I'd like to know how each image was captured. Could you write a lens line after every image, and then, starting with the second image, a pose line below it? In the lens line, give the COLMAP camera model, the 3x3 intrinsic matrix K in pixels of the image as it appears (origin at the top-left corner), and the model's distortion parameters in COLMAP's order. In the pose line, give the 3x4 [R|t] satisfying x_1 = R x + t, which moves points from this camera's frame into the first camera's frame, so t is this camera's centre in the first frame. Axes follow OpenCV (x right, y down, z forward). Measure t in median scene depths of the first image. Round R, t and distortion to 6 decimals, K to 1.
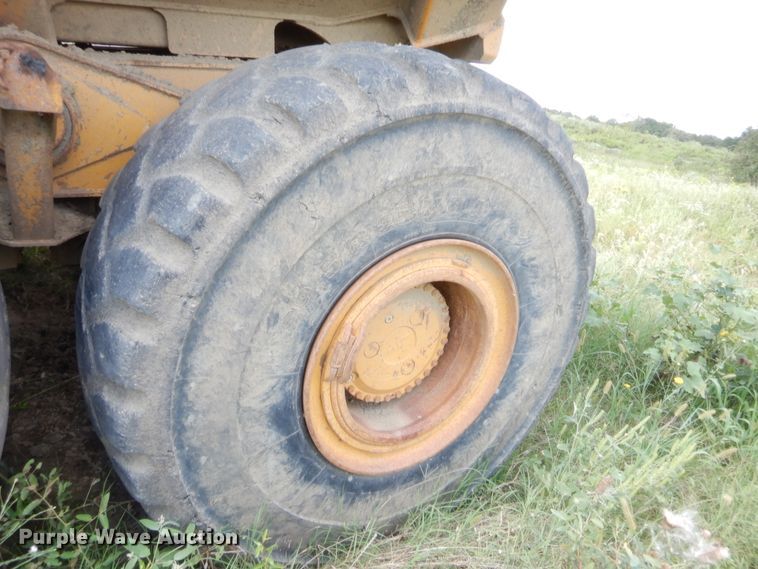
lens RADIAL K [[543.2, 0, 380.5], [0, 543.2, 283.7], [0, 0, 1]] dist [0.014273, -0.004438]
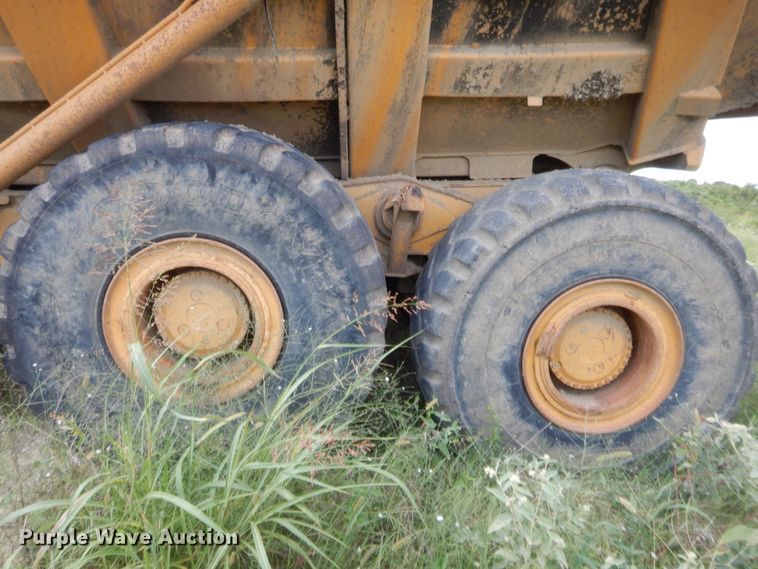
lens RADIAL K [[542.9, 0, 379.0], [0, 542.9, 284.5], [0, 0, 1]] dist [-0.002254, -0.000500]
pose [[0.875030, 0.038331, -0.482549, 0.297647], [-0.123479, 0.981557, -0.145941, 0.280886], [0.468056, 0.187288, 0.863625, -0.808481]]
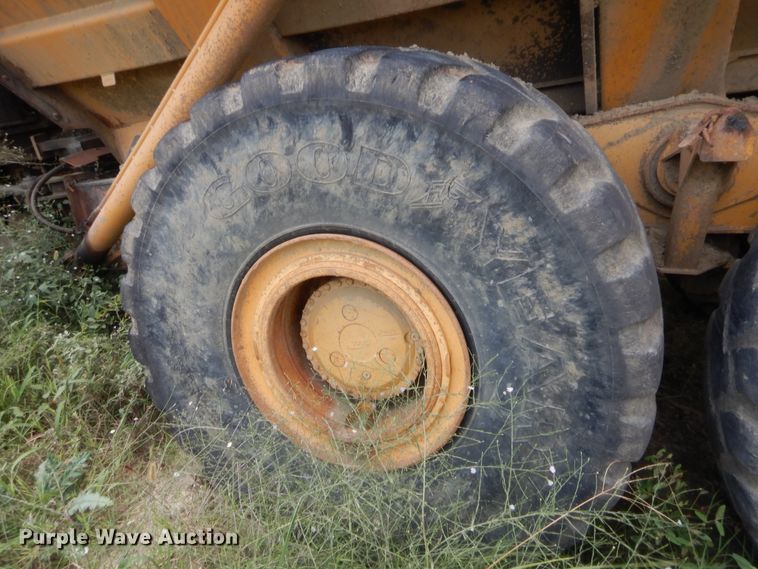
lens RADIAL K [[543.2, 0, 380.5], [0, 543.2, 283.7], [0, 0, 1]] dist [0.014273, -0.004438]
pose [[0.573901, 0.103674, -0.812335, -0.053200], [-0.157199, 0.987453, 0.014965, 0.039467], [0.803695, 0.119110, 0.582998, -0.216370]]
